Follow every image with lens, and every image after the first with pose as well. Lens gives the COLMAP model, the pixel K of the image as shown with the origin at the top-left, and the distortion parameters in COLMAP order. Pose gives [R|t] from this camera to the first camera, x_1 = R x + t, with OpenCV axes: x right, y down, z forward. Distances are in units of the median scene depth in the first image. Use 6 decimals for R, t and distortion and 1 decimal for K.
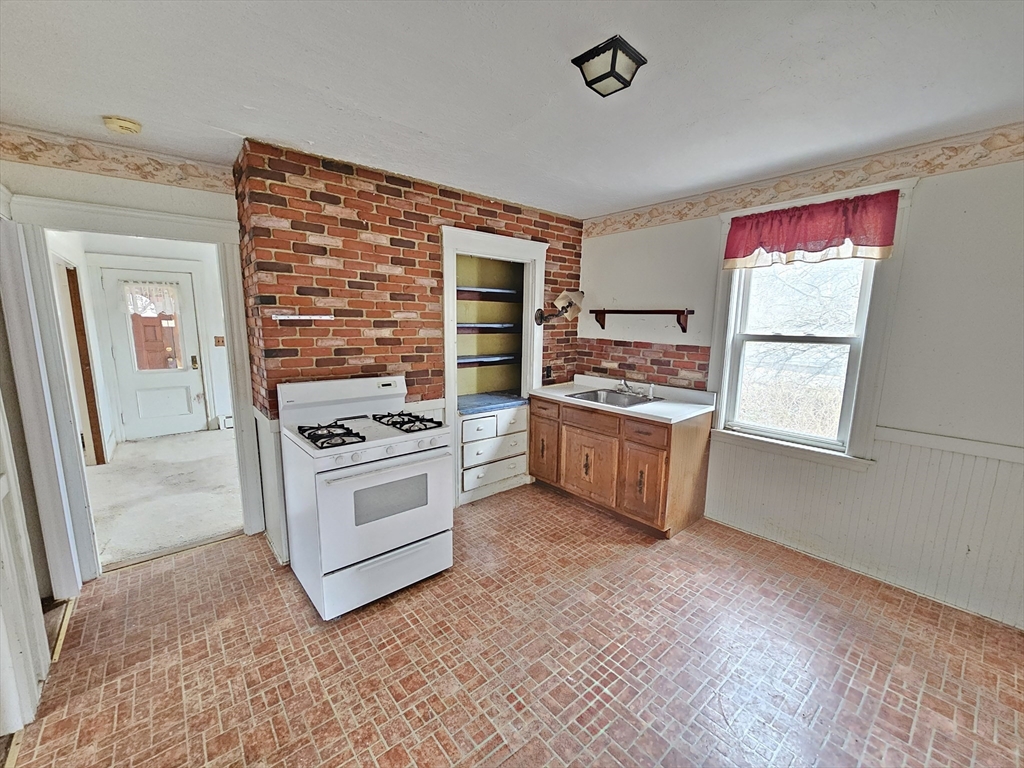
lens RADIAL K [[419.8, 0, 515.2], [0, 419.8, 385.6], [0, 0, 1]] dist [-0.004019, -0.001638]
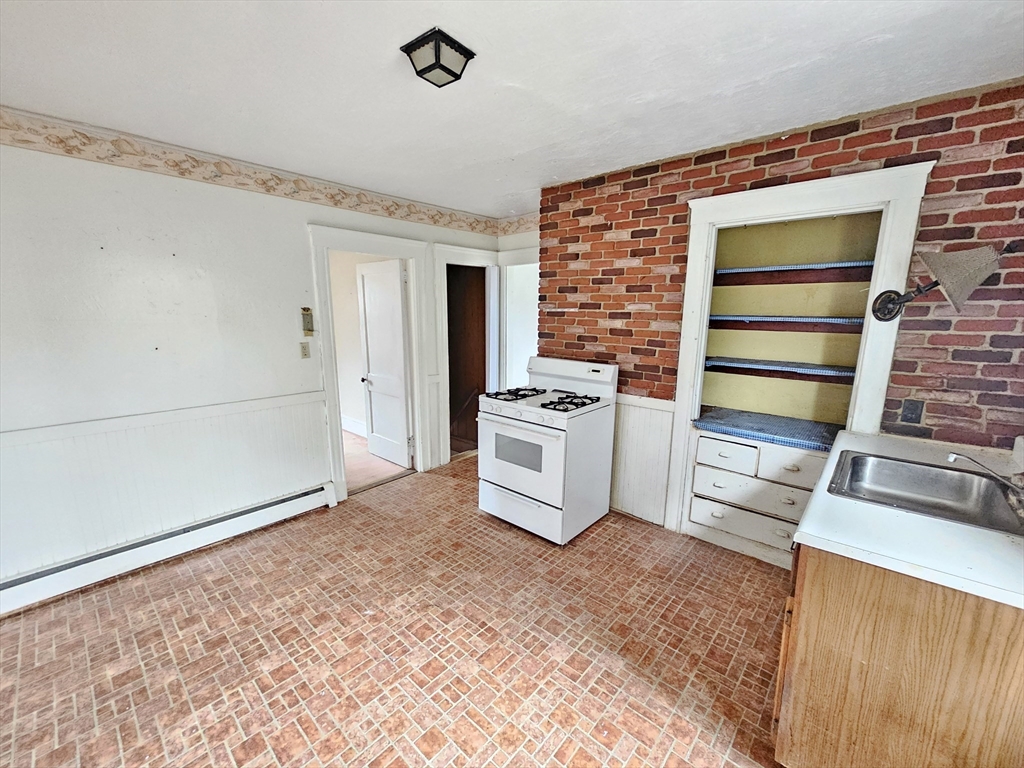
lens RADIAL K [[419.8, 0, 513.7], [0, 419.8, 389.0], [0, 0, 1]] dist [-0.004019, -0.001638]
pose [[0.129310, 0.177317, -0.975622, 0.699010], [-0.152019, 0.975796, 0.157200, -0.089586], [0.979882, 0.127985, 0.153136, 0.582581]]
